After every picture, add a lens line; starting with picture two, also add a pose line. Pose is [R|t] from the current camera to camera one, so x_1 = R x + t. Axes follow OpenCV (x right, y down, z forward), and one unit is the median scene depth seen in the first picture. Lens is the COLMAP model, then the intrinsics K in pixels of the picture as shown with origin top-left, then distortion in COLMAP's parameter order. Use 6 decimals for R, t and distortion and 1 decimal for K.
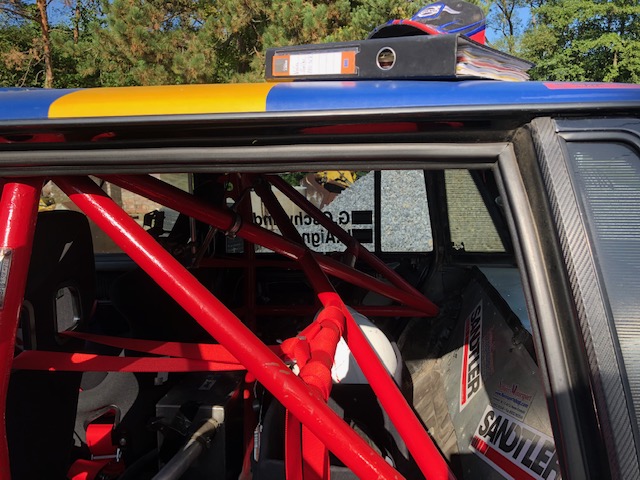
lens RADIAL K [[524.9, 0, 323.5], [0, 524.9, 236.6], [0, 0, 1]] dist [0.013041, -0.006553]
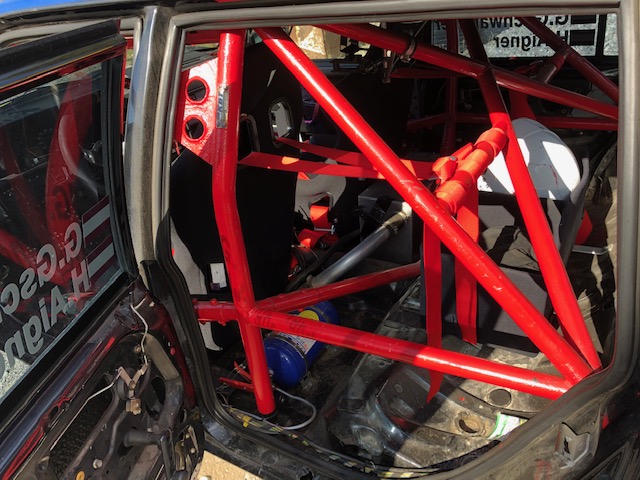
lens RADIAL K [[524.9, 0, 323.5], [0, 524.9, 236.6], [0, 0, 1]] dist [0.013041, -0.006553]
pose [[0.898555, 0.133370, -0.418104, 0.135584], [0.038857, 0.924785, 0.378501, -0.061613], [0.437137, -0.356351, 0.825788, -0.085973]]
